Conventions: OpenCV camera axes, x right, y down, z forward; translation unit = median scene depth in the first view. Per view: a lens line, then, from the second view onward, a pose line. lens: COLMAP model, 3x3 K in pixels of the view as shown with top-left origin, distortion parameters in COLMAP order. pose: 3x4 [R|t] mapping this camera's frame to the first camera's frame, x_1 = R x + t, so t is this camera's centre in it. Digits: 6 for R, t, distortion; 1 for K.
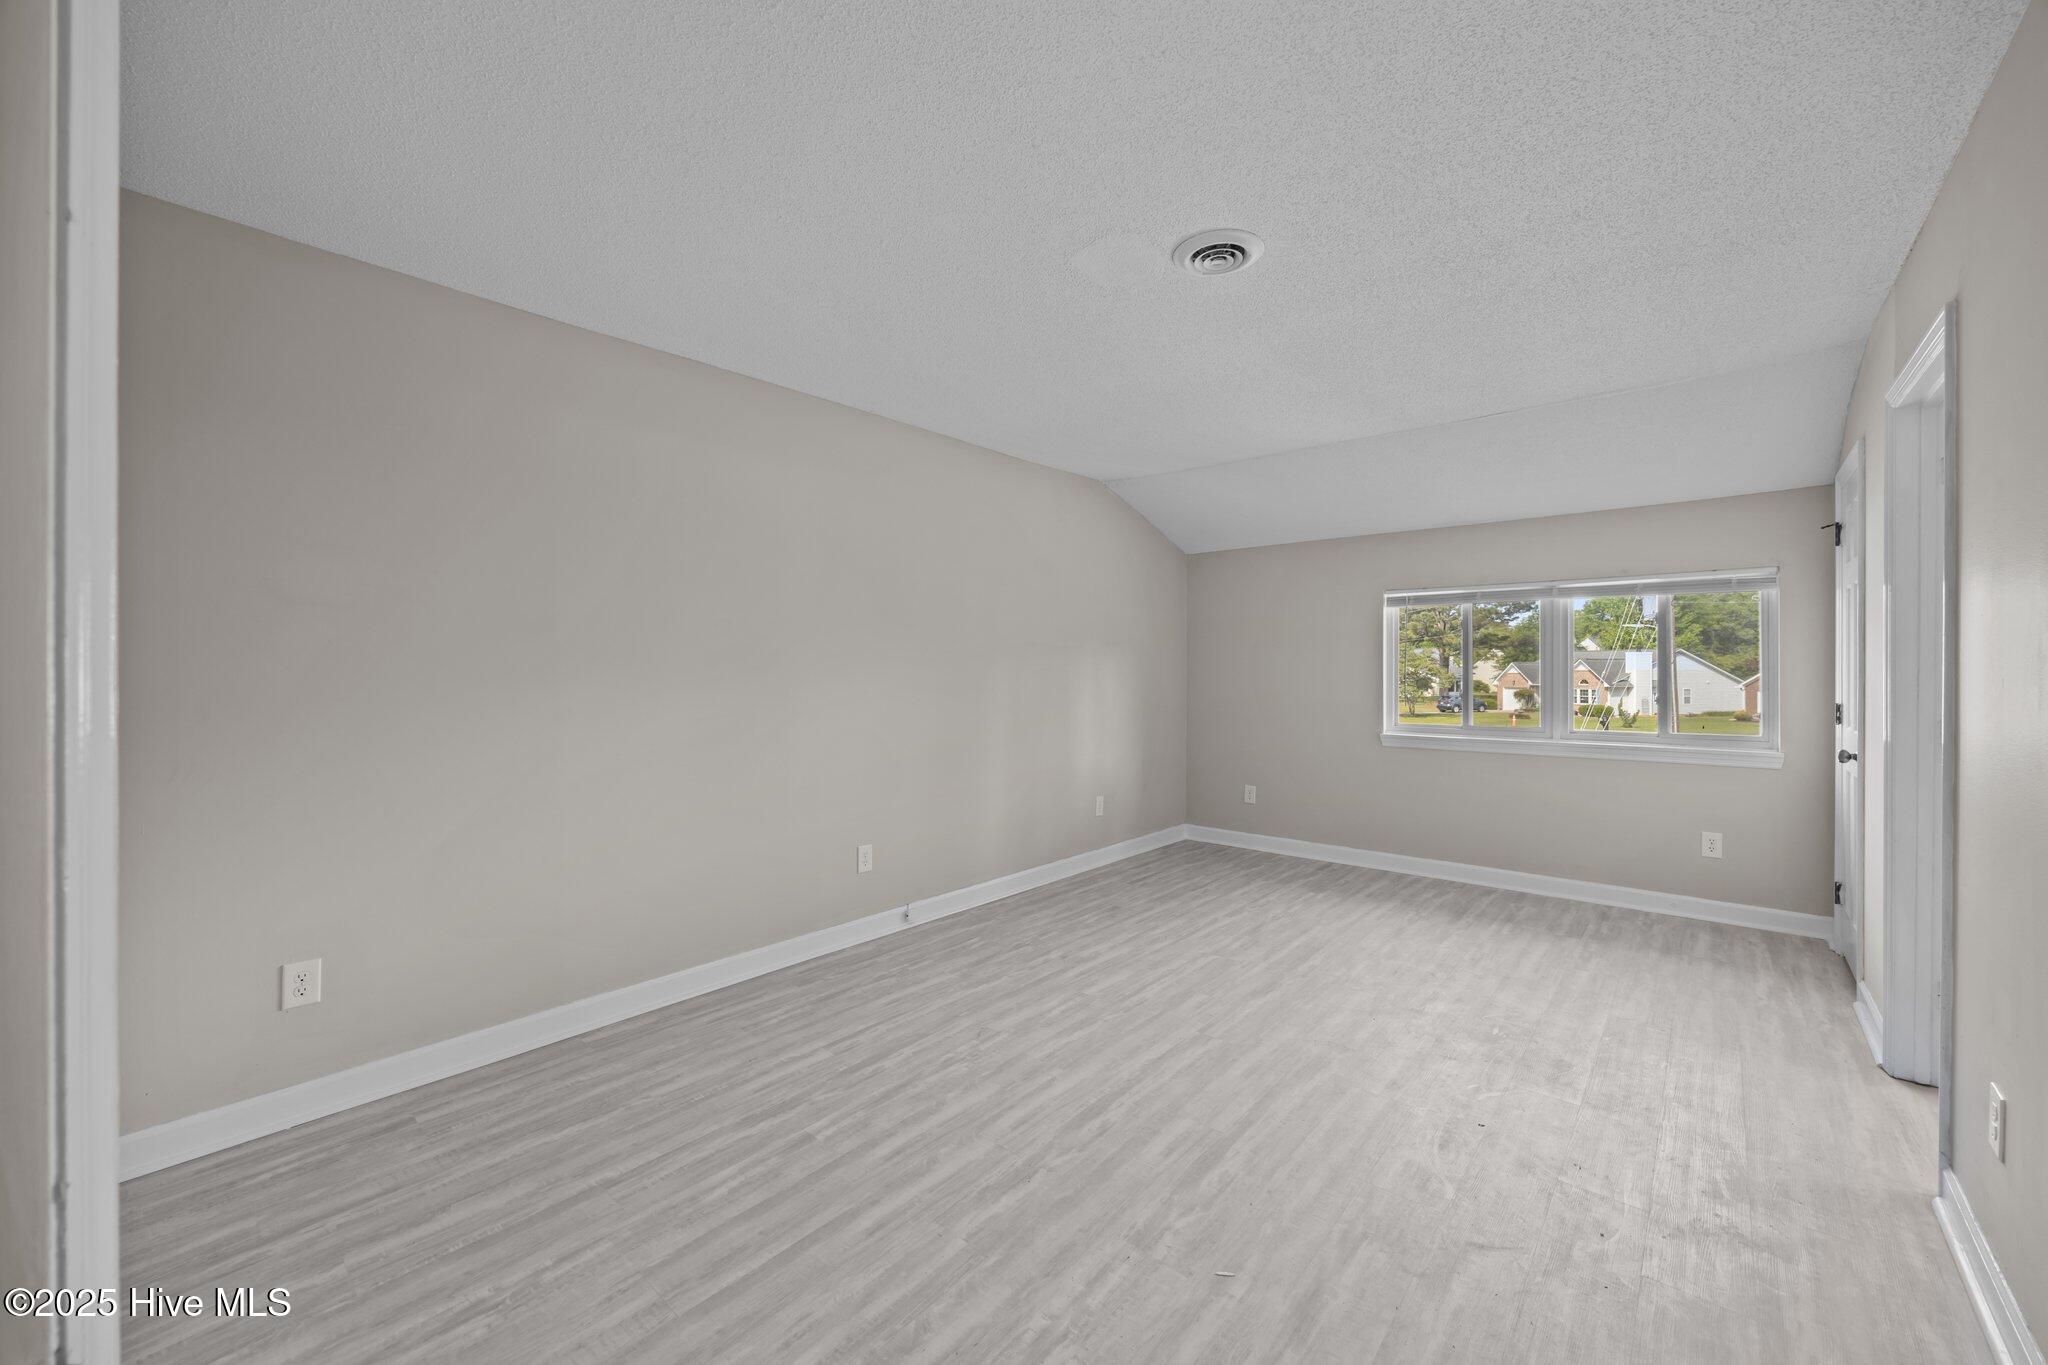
lens RADIAL K [[792.9, 0, 1028.1], [0, 792.9, 676.7], [0, 0, 1]] dist [0.001373, 0.000377]
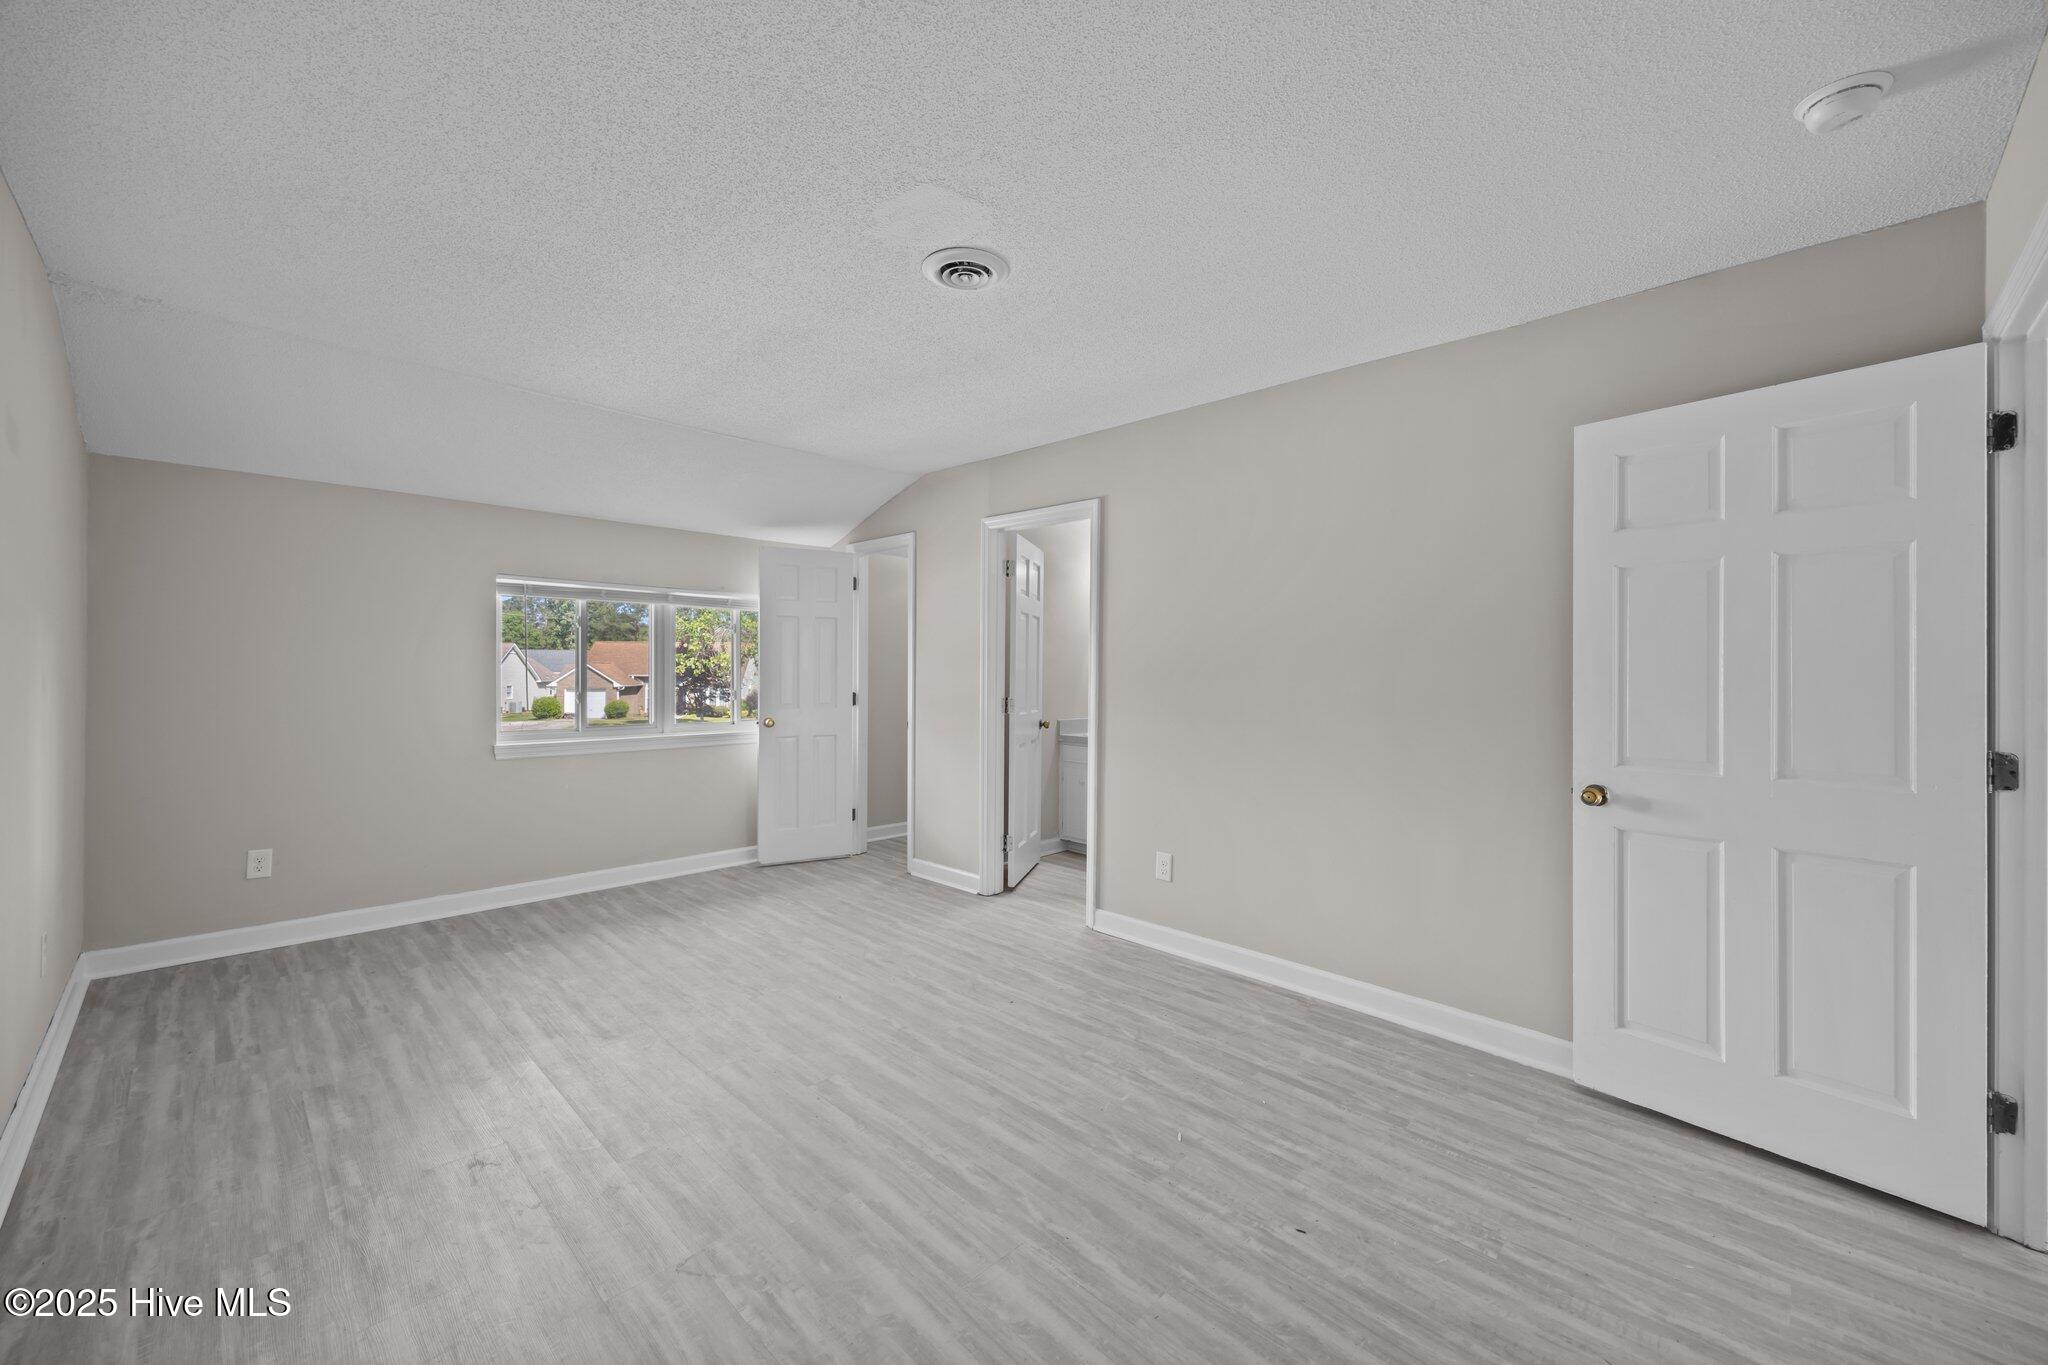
lens RADIAL K [[802.6, 0, 1027.9], [0, 802.6, 667.5], [0, 0, 1]] dist [0.001154, -0.000138]
pose [[0.059480, 0.003354, 0.998224, -0.633655], [0.001846, 0.999992, -0.003470, -0.009938], [-0.998228, 0.002049, 0.059473, 0.680243]]
